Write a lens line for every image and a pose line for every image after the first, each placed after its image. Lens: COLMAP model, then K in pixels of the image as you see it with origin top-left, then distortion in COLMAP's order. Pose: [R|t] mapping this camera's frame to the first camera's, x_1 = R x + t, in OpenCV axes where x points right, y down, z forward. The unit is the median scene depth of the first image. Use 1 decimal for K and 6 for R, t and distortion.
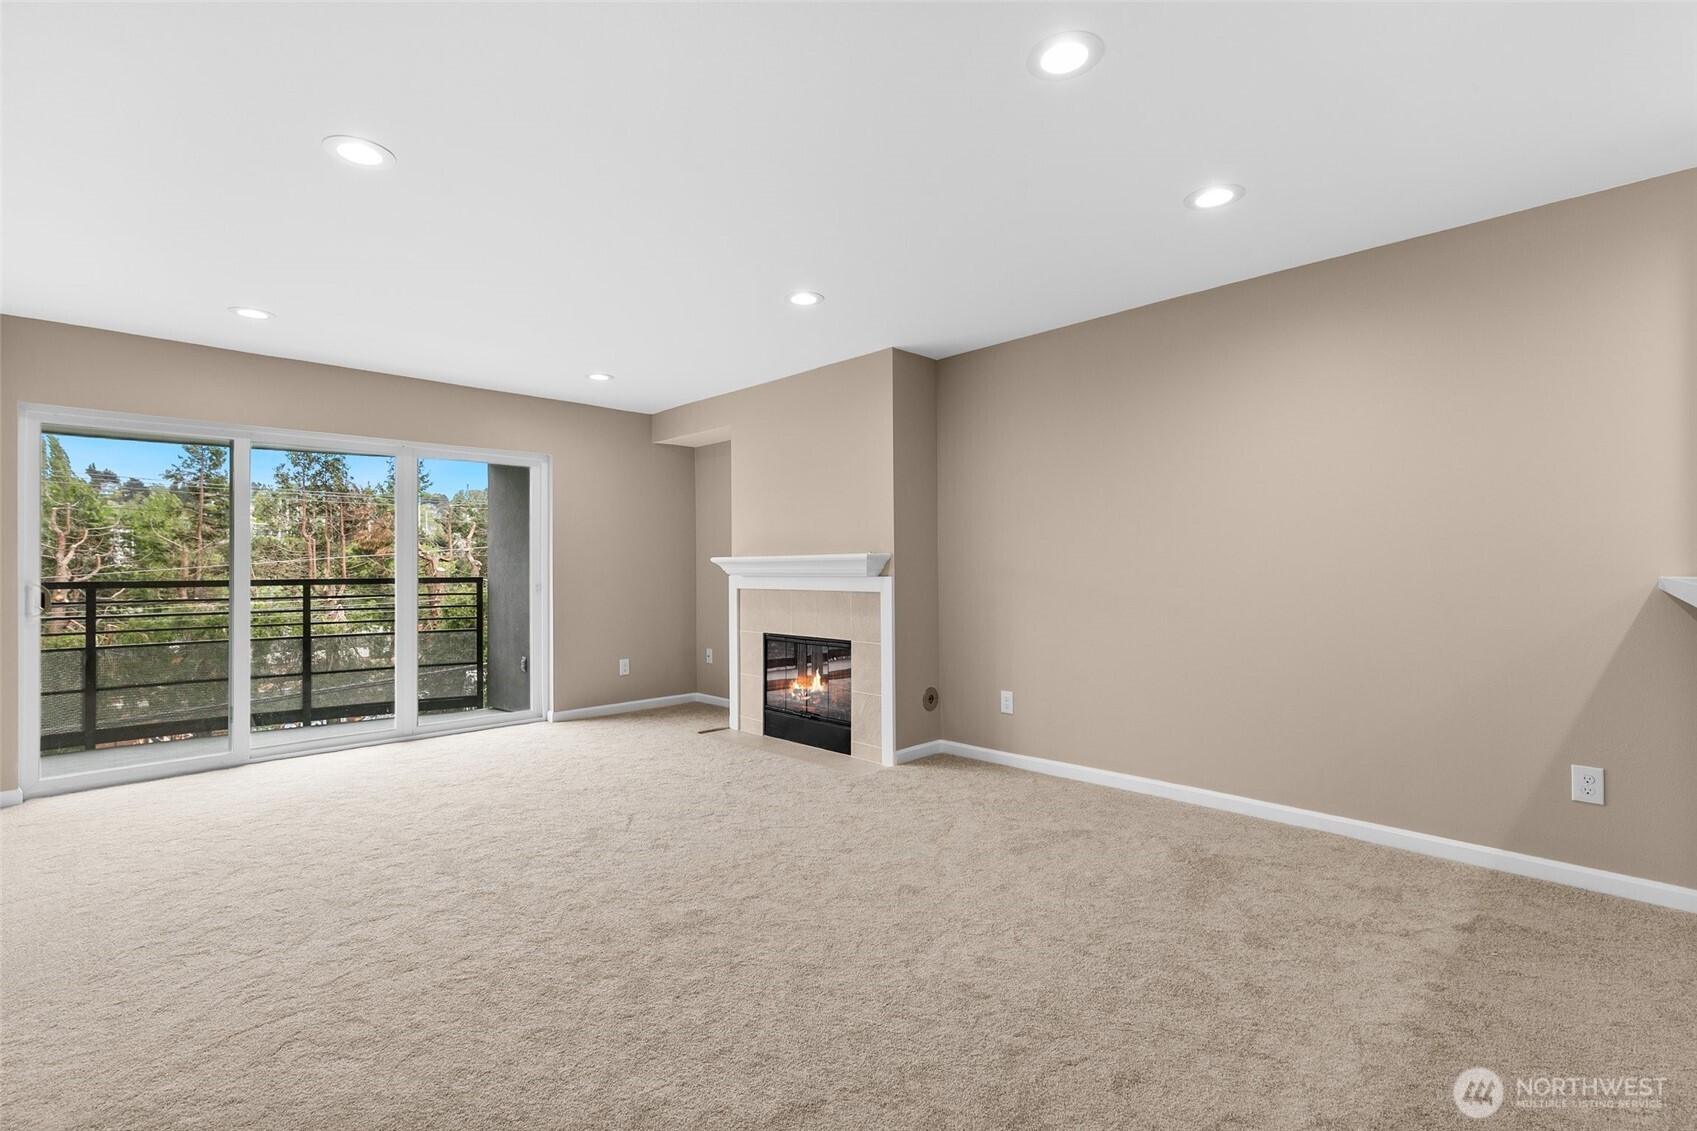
lens RADIAL K [[755.9, 0, 849.1], [0, 755.9, 544.0], [0, 0, 1]] dist [0.004866, 0.000288]
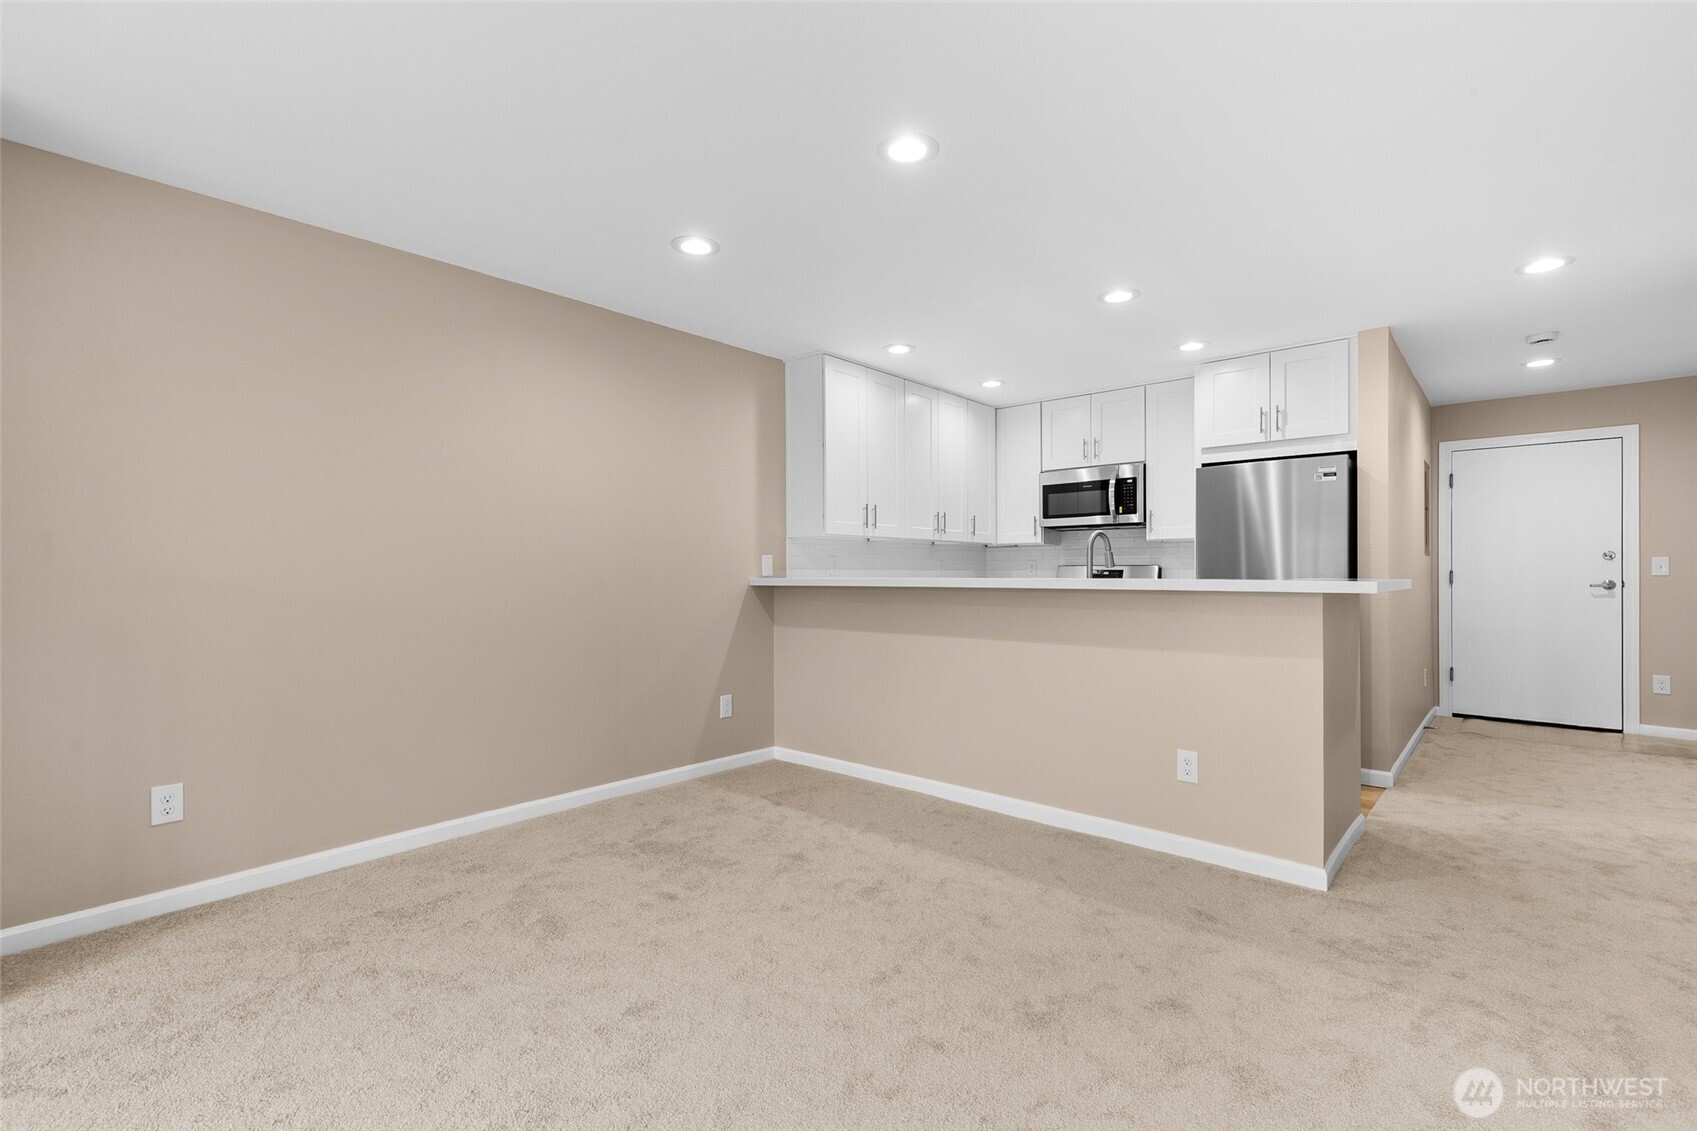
lens RADIAL K [[761.4, 0, 846.6], [0, 761.4, 569.9], [0, 0, 1]] dist [0.007272, -0.000266]
pose [[-0.063751, 0.005828, 0.997949, -0.327239], [-0.033082, 0.999421, -0.007950, 0.014028], [-0.997417, -0.033521, -0.063522, 0.416570]]
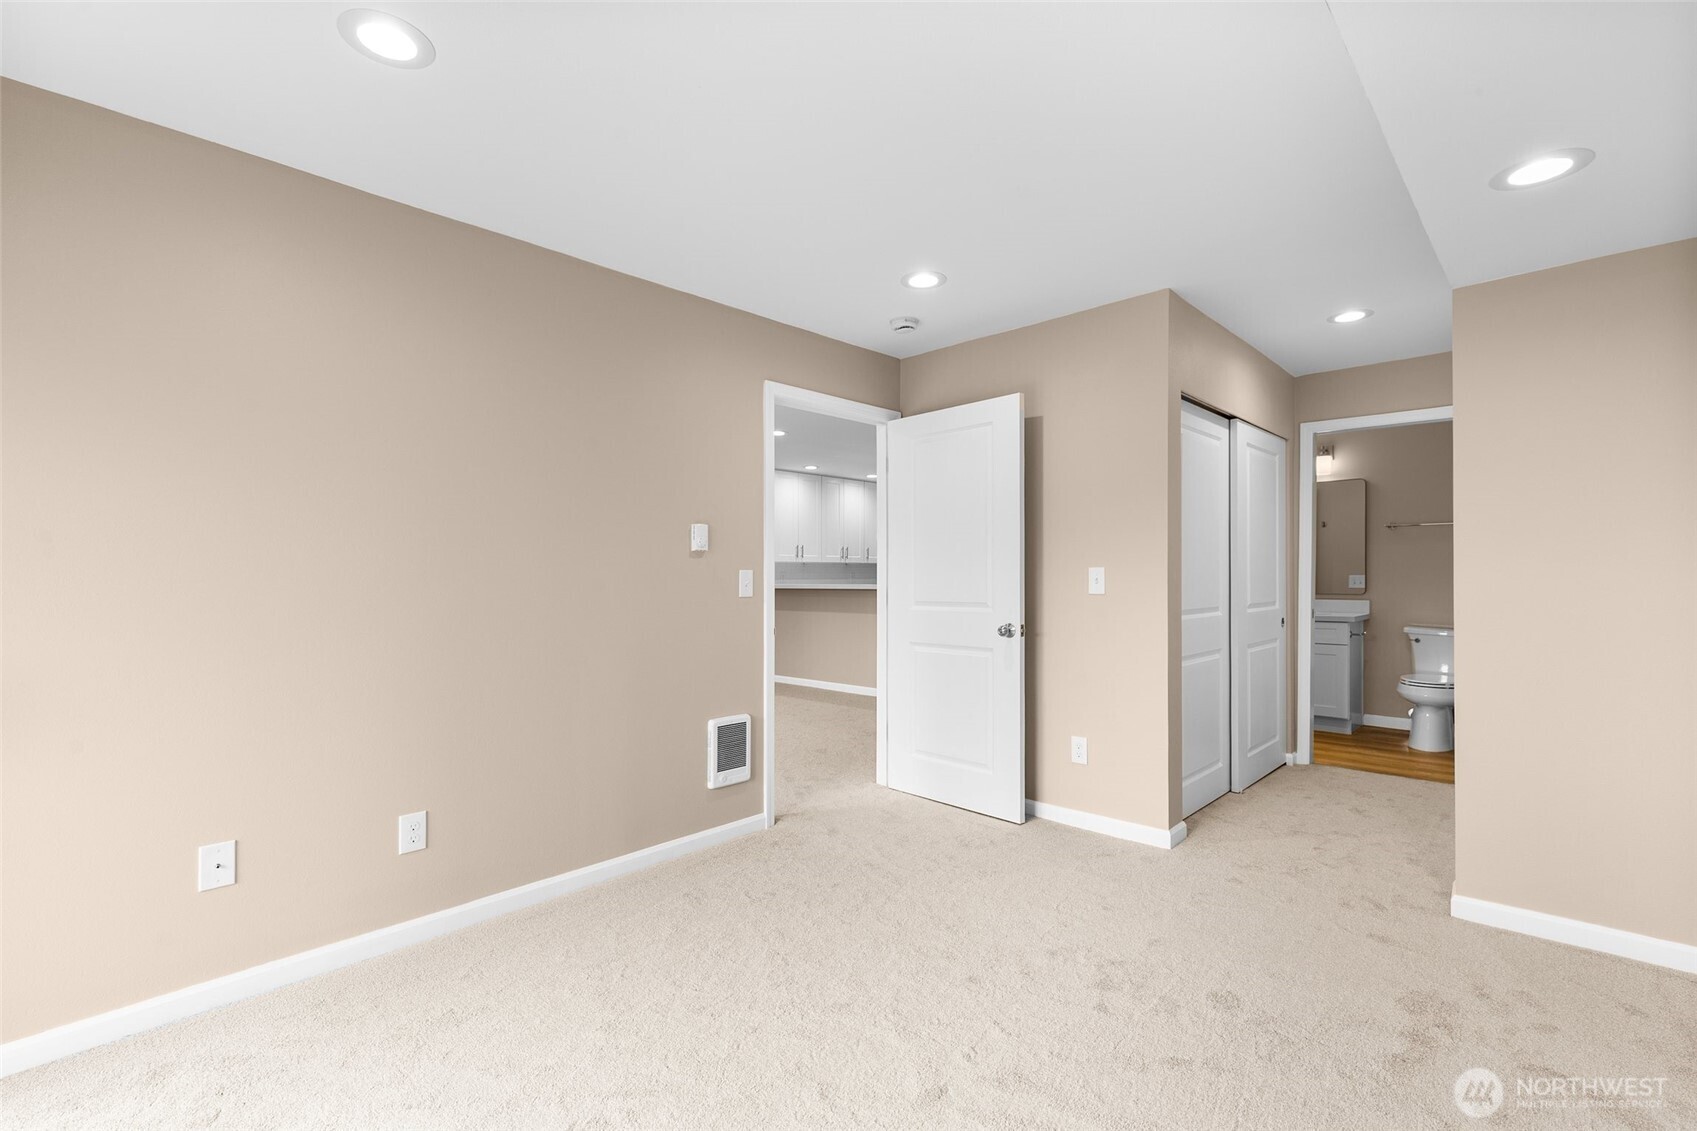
lens RADIAL K [[761.4, 0, 846.6], [0, 761.4, 569.9], [0, 0, 1]] dist [0.007272, -0.000266]
pose [[-0.015171, 0.012476, 0.999807, -1.111528], [-0.027572, 0.999537, -0.012891, 0.002835], [-0.999505, -0.027762, -0.014820, 0.256710]]
